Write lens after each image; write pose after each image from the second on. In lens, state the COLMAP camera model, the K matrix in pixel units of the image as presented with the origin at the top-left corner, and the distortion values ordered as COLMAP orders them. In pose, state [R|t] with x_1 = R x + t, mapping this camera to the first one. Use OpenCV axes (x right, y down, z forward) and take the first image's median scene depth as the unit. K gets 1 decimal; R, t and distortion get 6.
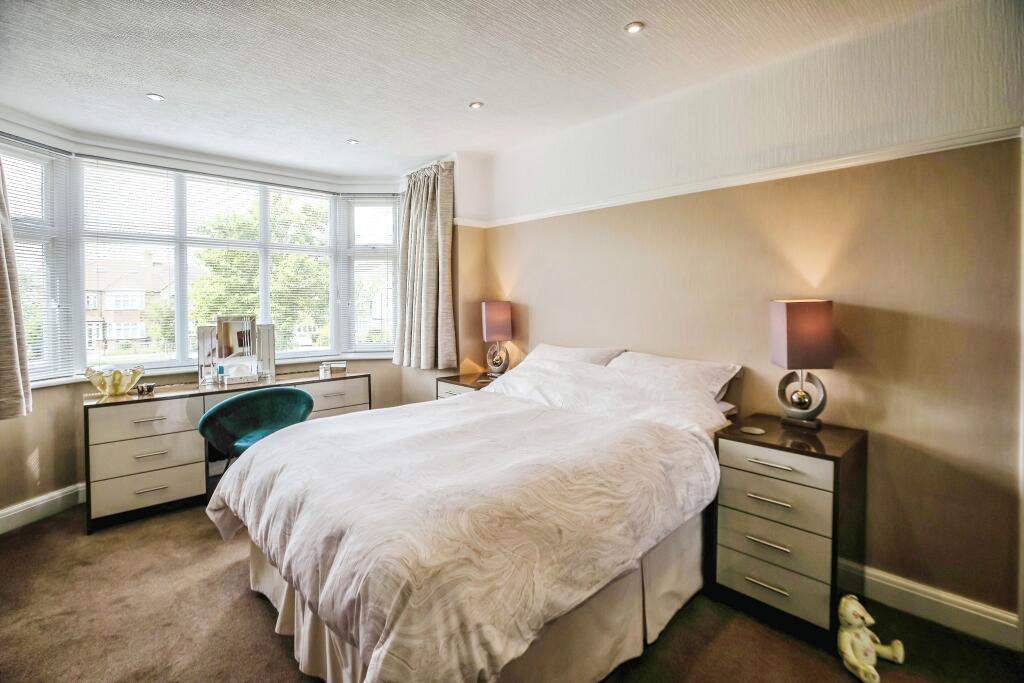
lens RADIAL K [[480.9, 0, 523.2], [0, 480.9, 313.4], [0, 0, 1]] dist [-0.059433, 0.017948]
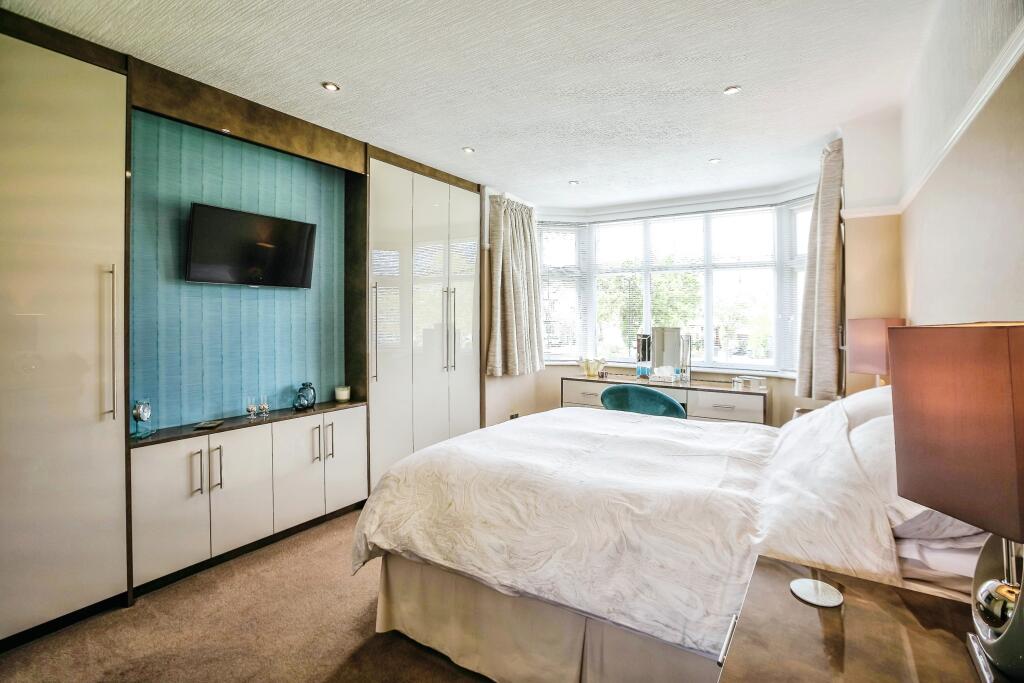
lens RADIAL K [[480.9, 0, 523.2], [0, 480.9, 313.4], [0, 0, 1]] dist [-0.059433, 0.017948]
pose [[0.220736, 0.001852, -0.975332, 0.883992], [-0.025163, 0.999676, -0.003797, -0.027574], [0.975009, 0.025380, 0.220711, 0.595643]]
